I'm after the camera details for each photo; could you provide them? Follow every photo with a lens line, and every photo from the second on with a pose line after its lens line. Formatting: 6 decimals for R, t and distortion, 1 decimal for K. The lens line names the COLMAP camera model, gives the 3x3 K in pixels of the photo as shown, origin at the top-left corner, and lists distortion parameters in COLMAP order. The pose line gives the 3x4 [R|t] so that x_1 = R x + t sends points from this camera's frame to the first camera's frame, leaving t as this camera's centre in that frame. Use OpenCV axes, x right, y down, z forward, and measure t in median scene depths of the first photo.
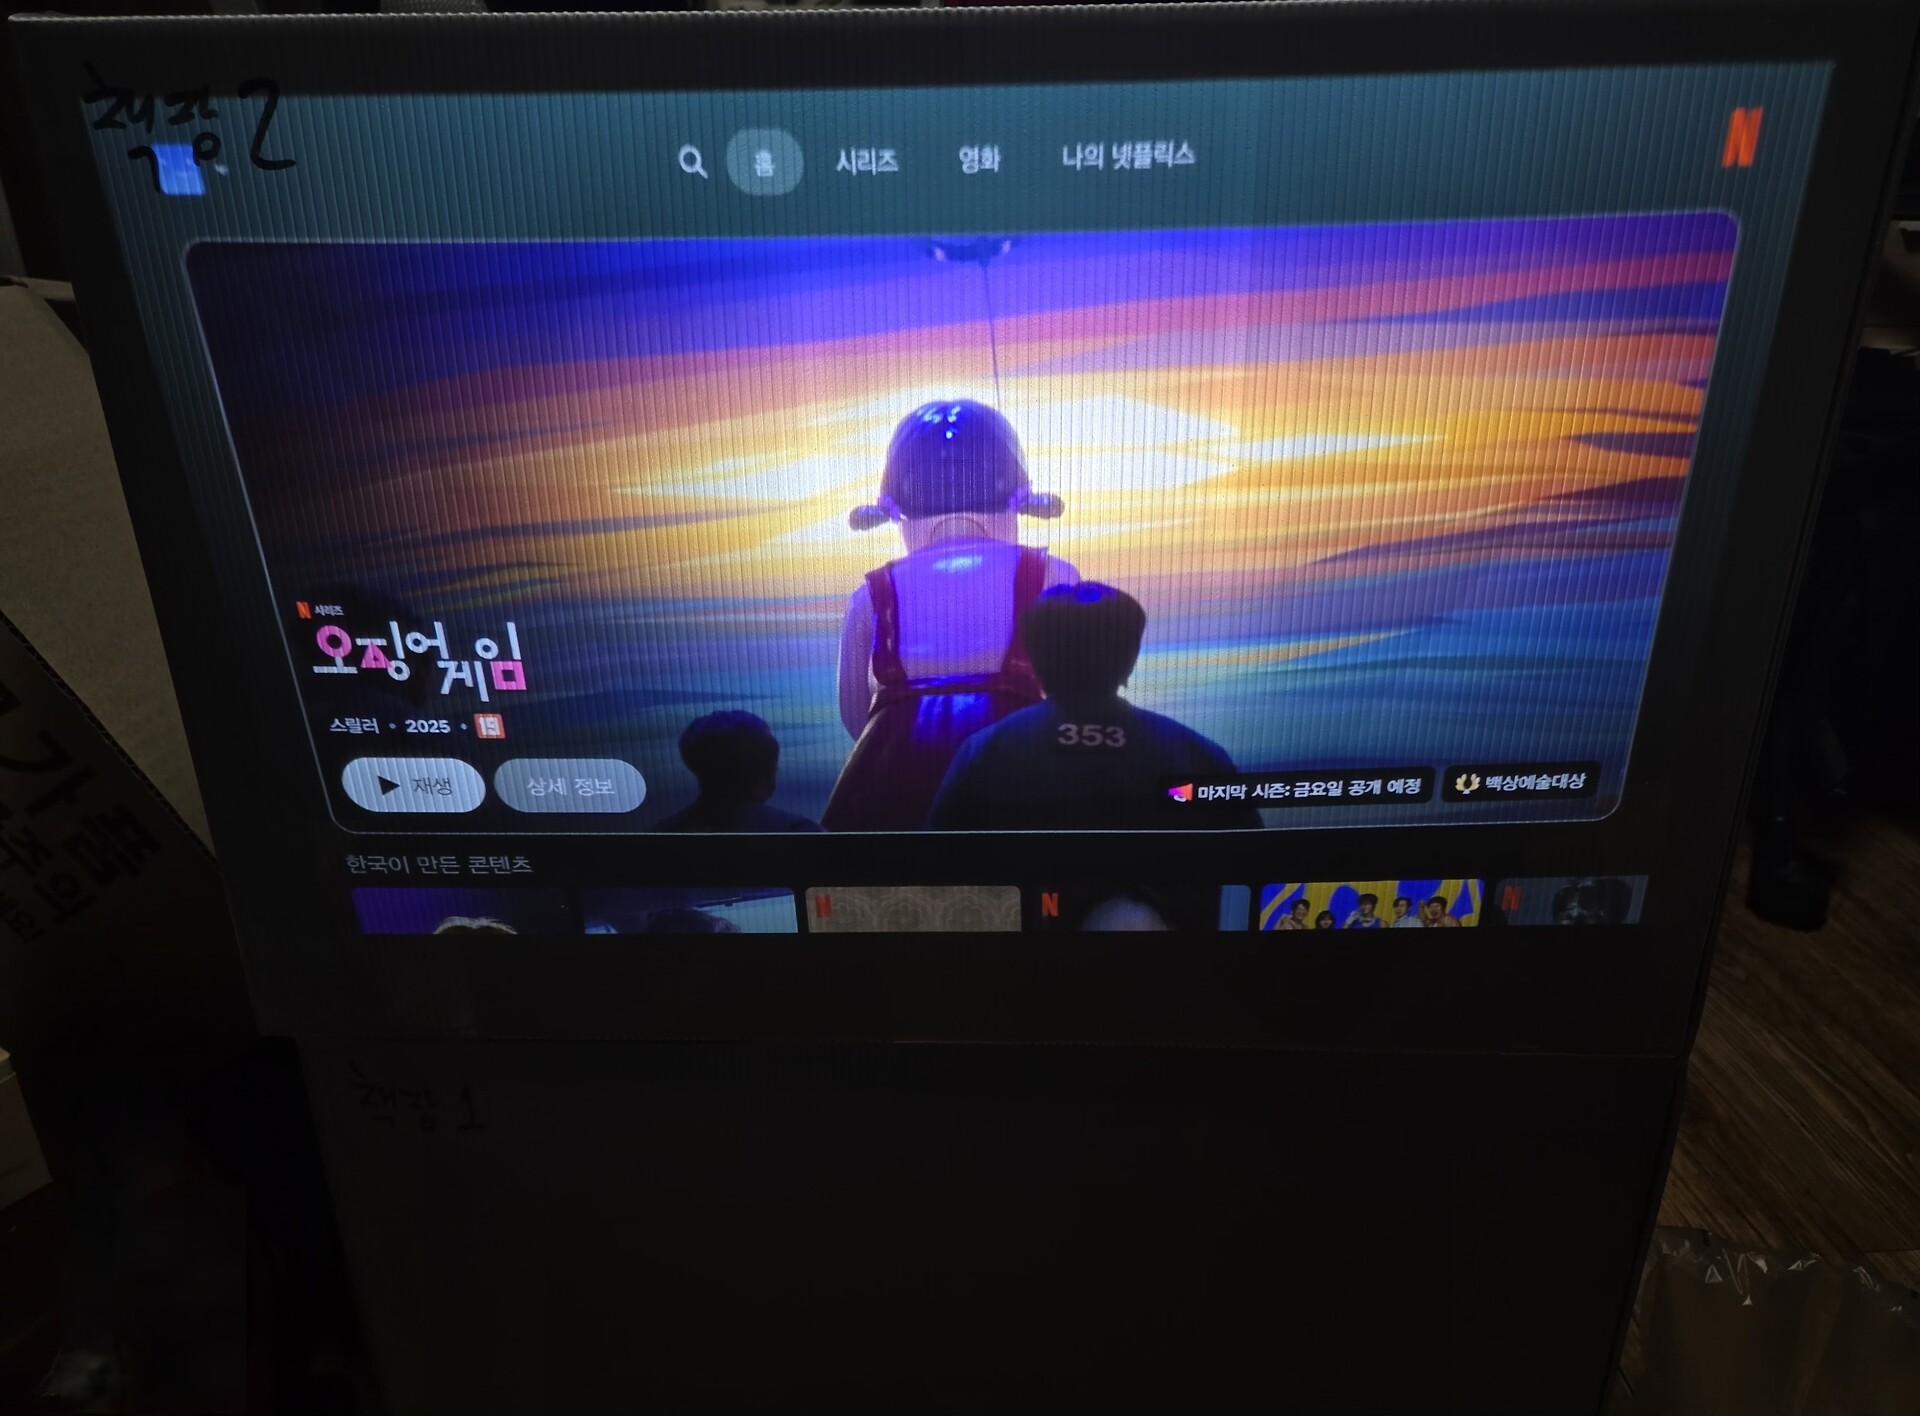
lens RADIAL K [[1338.5, 0, 960.7], [0, 1338.5, 689.4], [0, 0, 1]] dist [0.003565, 0.002690]
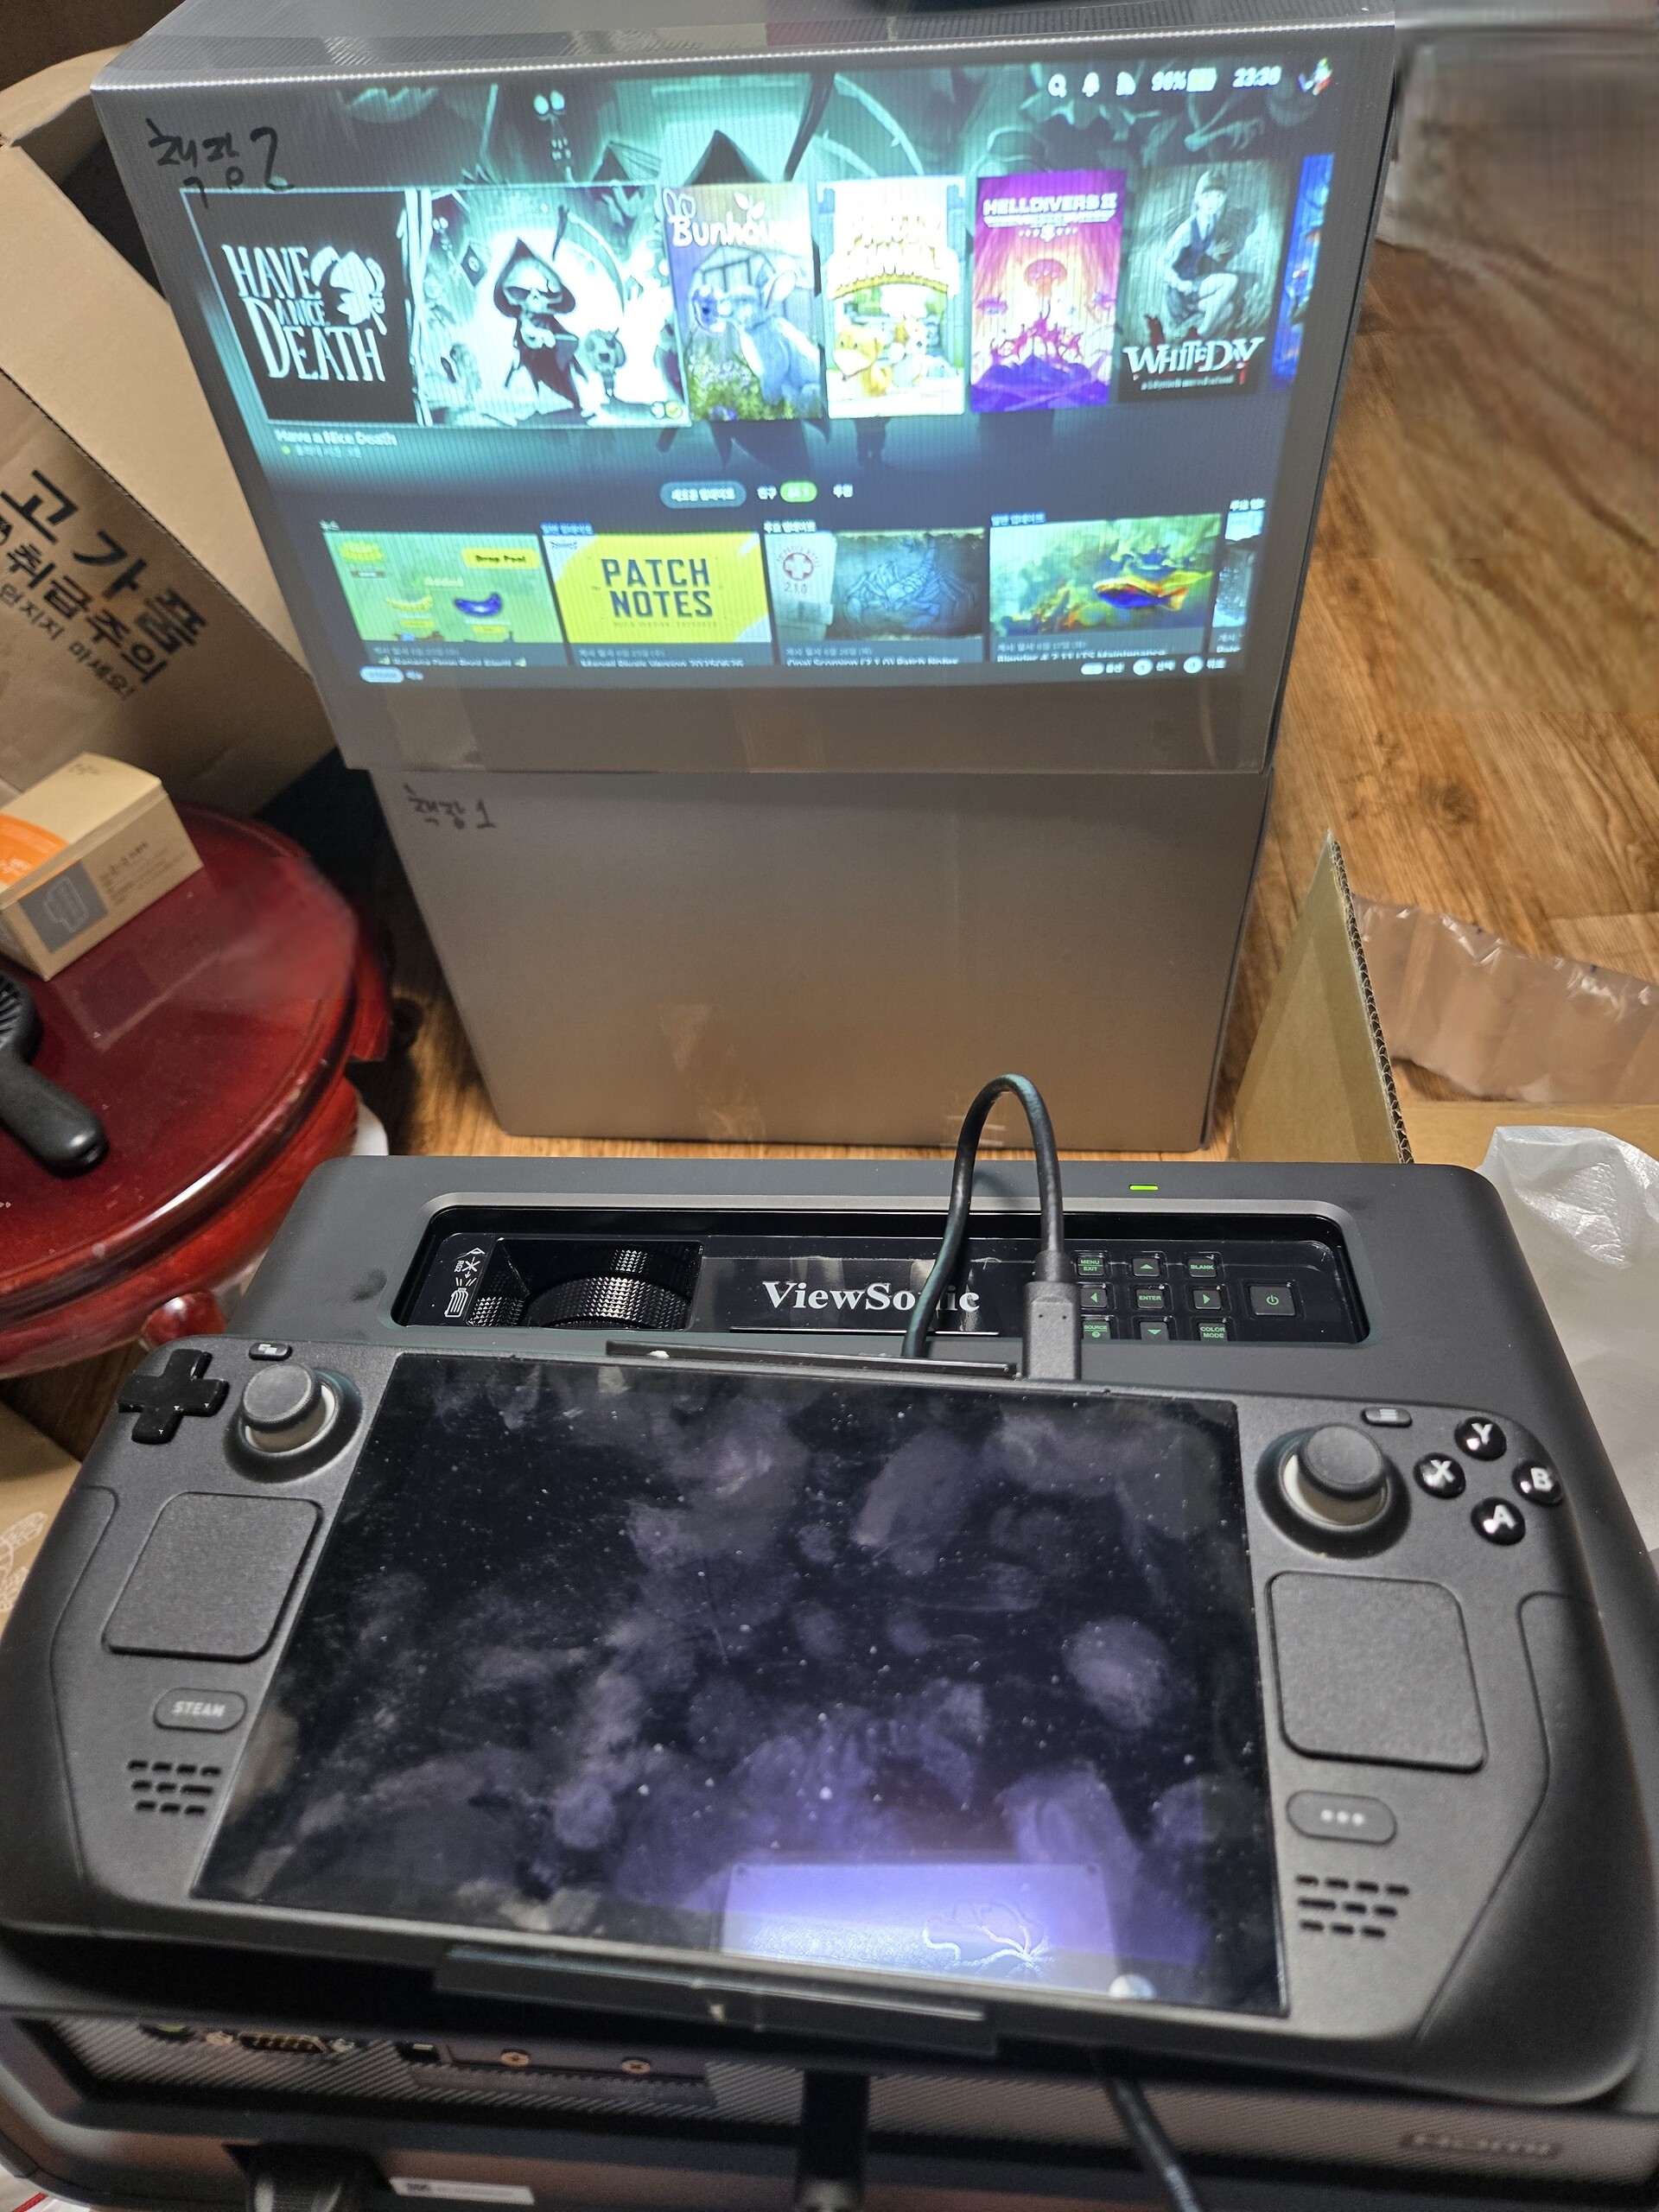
lens RADIAL K [[1501.9, 0, 830.6], [0, 1501.9, 1100.6], [0, 0, 1]] dist [0.025716, -0.005510]
pose [[0.997116, 0.005117, -0.075726, 0.116749], [0.030386, 0.887363, 0.460069, -0.127247], [0.069550, -0.461043, 0.884648, -0.466028]]
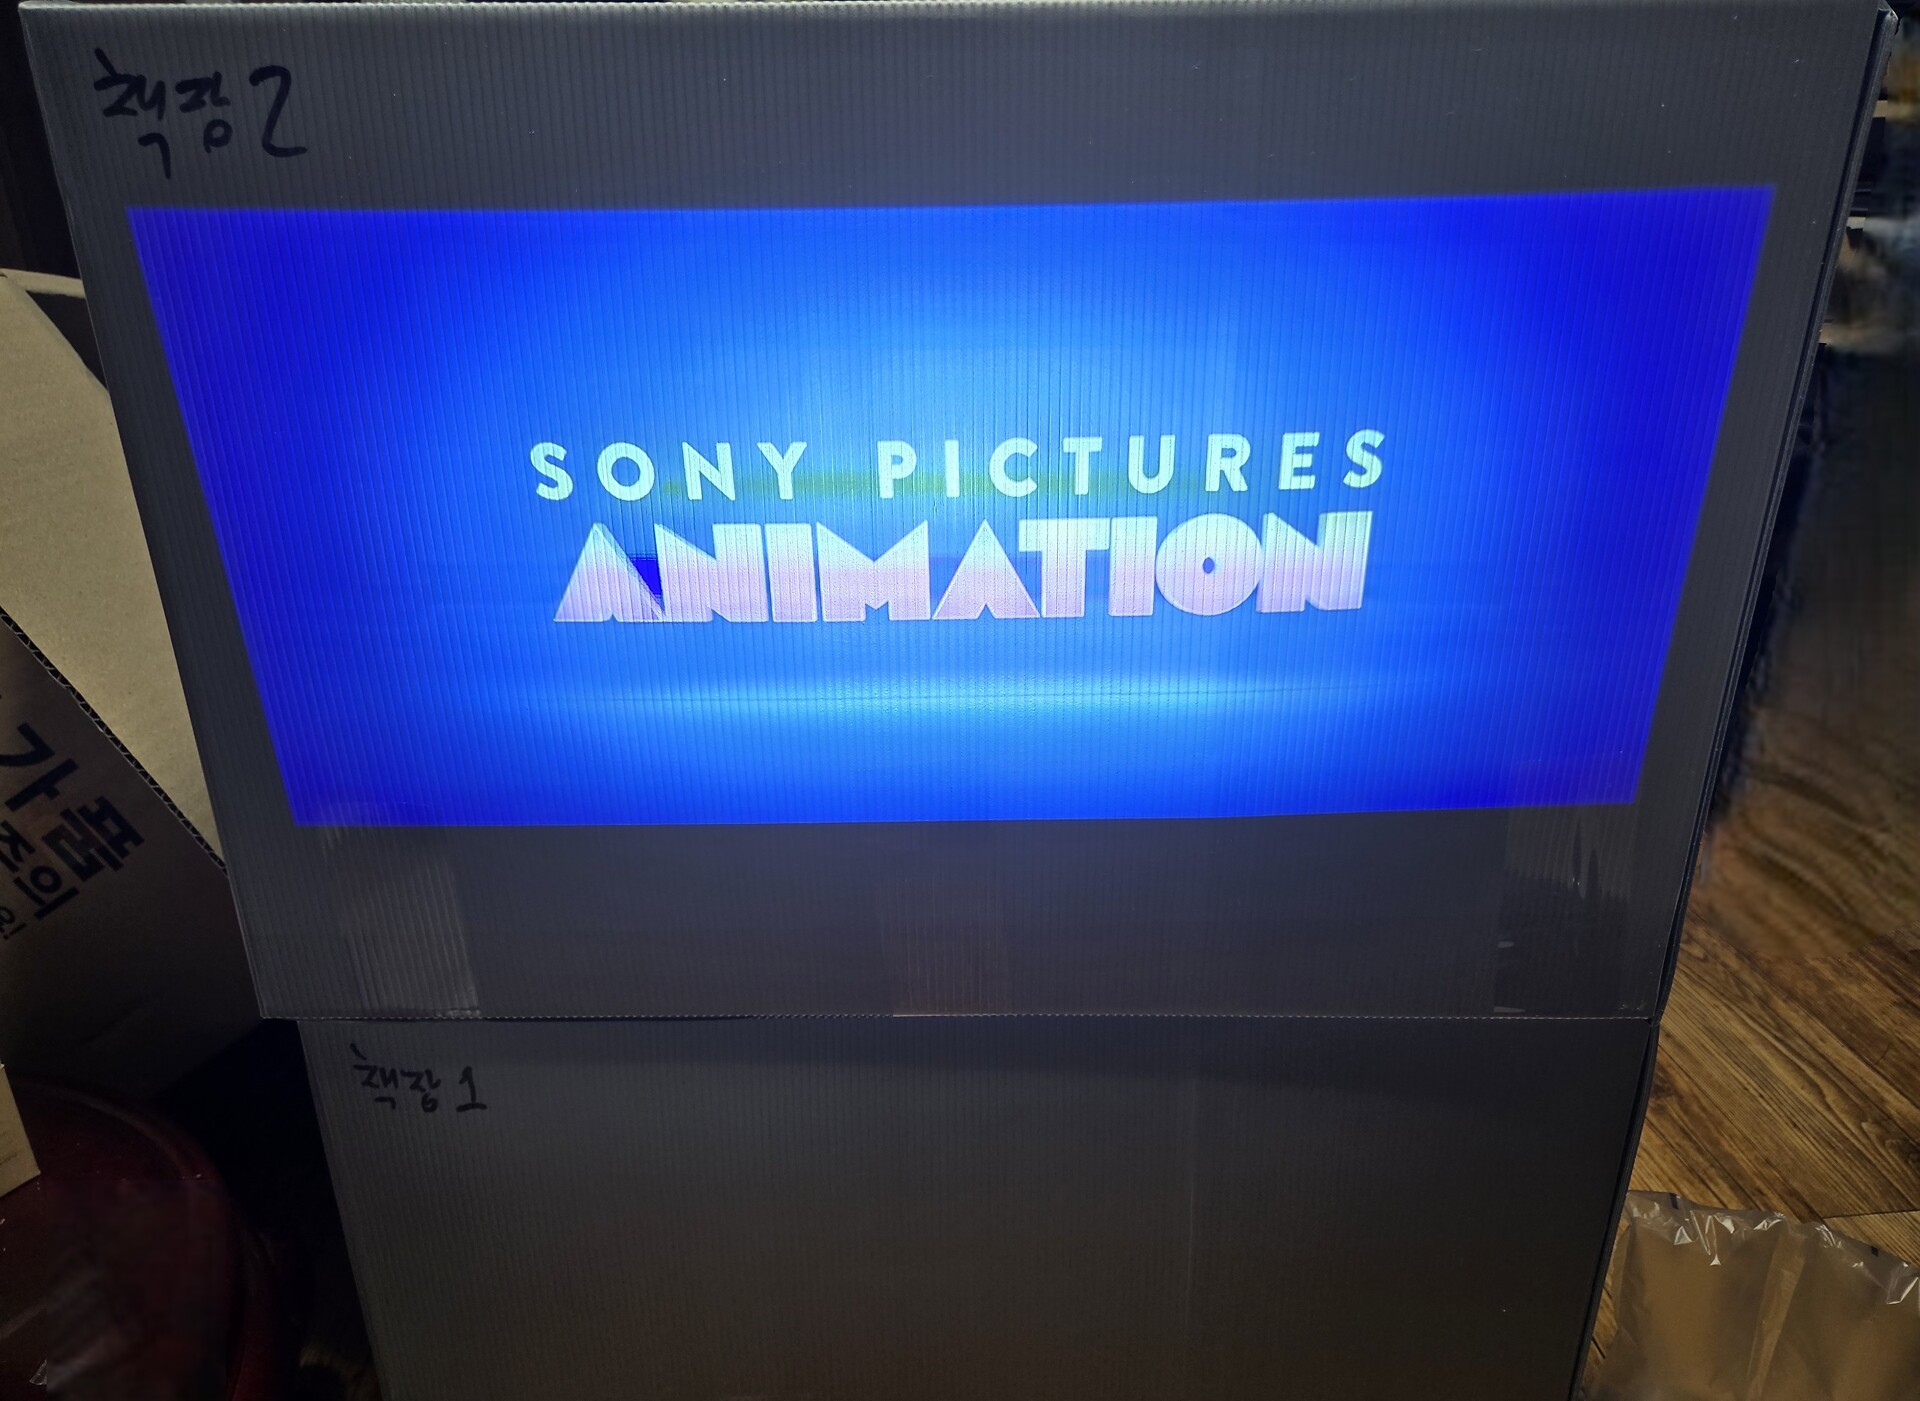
lens RADIAL K [[1334.8, 0, 955.6], [0, 1334.8, 685.2], [0, 0, 1]] dist [0.010836, -0.003336]
pose [[0.999633, -0.007772, 0.025965, -0.017392], [0.007832, 0.999967, -0.002217, 0.009550], [-0.025946, 0.002419, 0.999660, -0.013159]]
